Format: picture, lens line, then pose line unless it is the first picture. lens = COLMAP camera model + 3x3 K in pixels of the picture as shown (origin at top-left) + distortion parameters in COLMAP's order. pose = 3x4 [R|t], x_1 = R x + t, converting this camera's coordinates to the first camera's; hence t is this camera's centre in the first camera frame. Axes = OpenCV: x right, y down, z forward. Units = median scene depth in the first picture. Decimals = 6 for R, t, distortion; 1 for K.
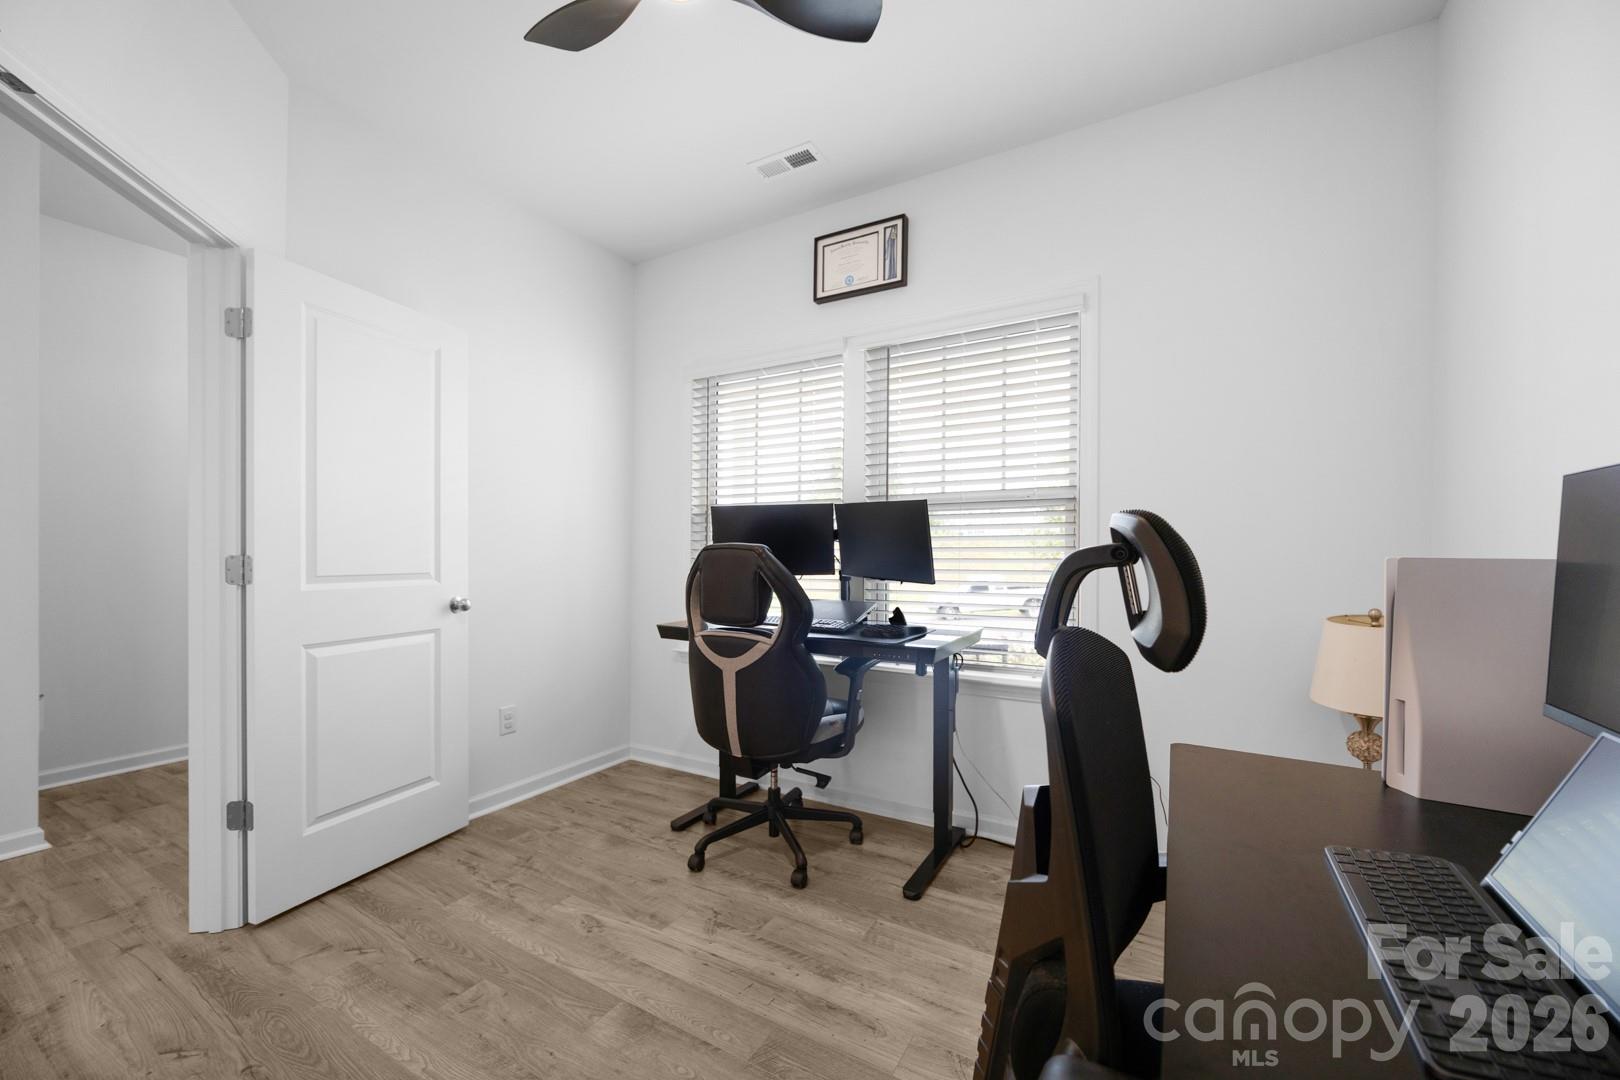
lens RADIAL K [[634.1, 0, 813.2], [0, 634.1, 551.9], [0, 0, 1]] dist [0.003636, -0.002312]
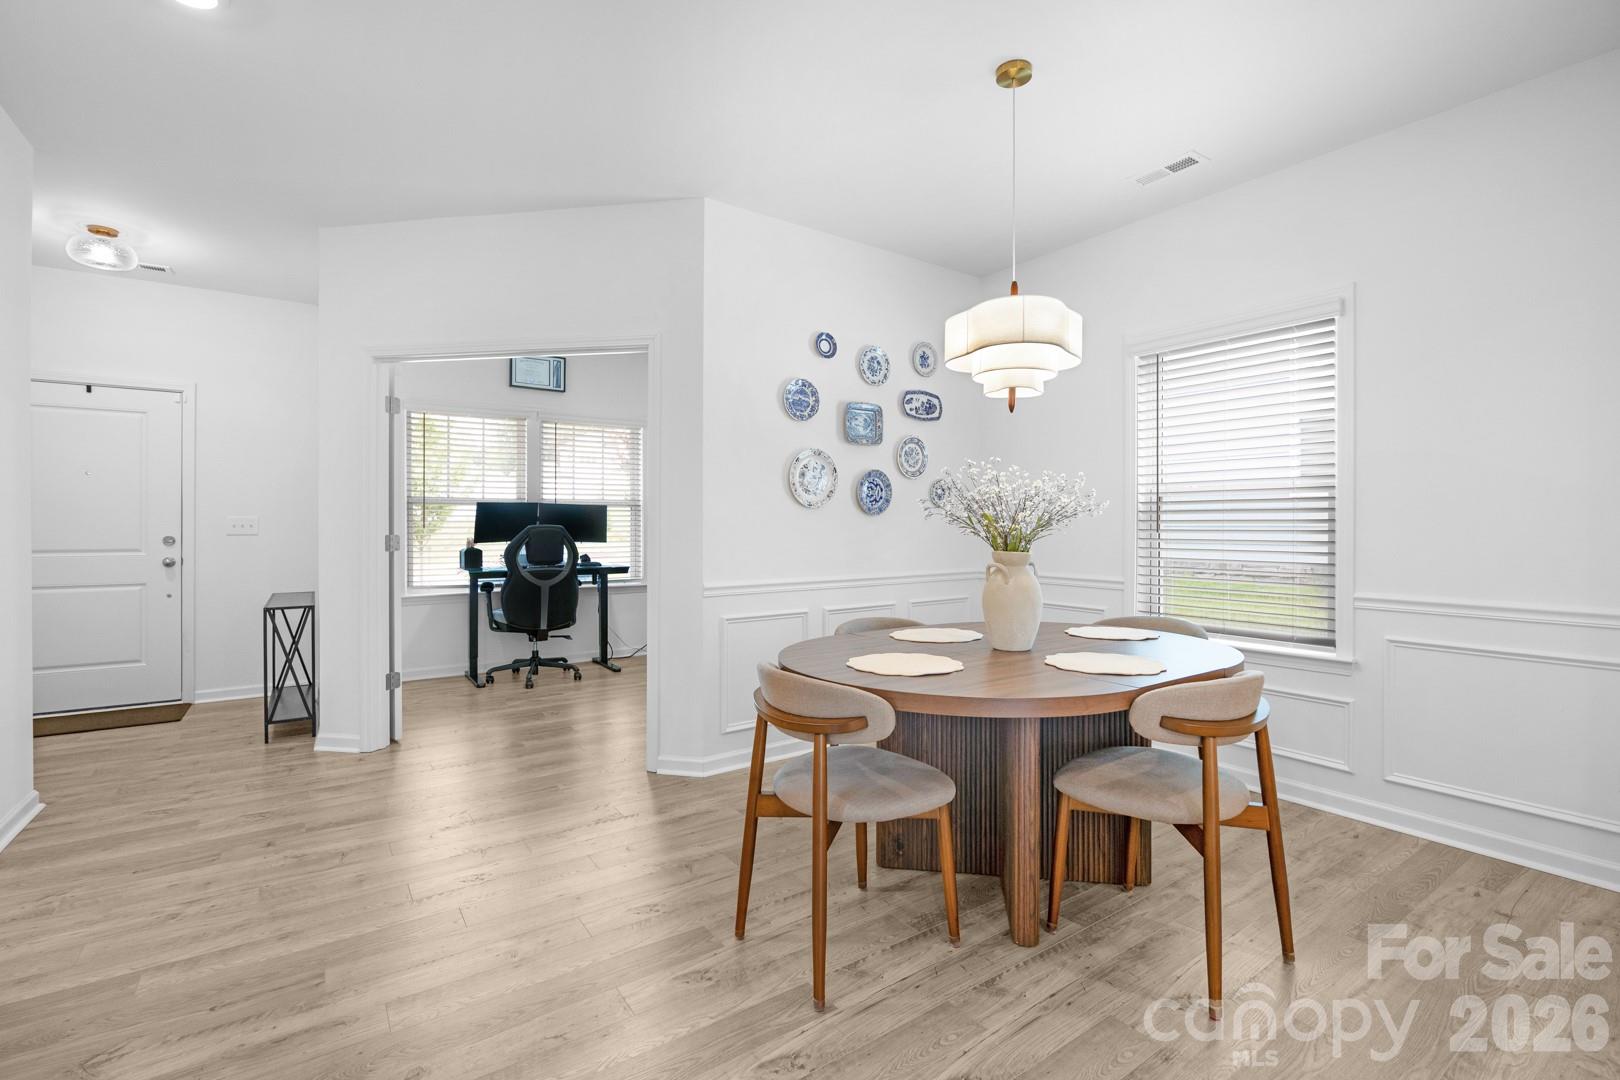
lens RADIAL K [[708.8, 0, 809.3], [0, 708.8, 527.8], [0, 0, 1]] dist [-0.010551, -0.000811]
pose [[0.422319, -0.006463, 0.906424, -1.813985], [0.006818, 0.999969, 0.003954, -0.004828], [-0.906422, 0.004511, 0.422350, -0.725481]]
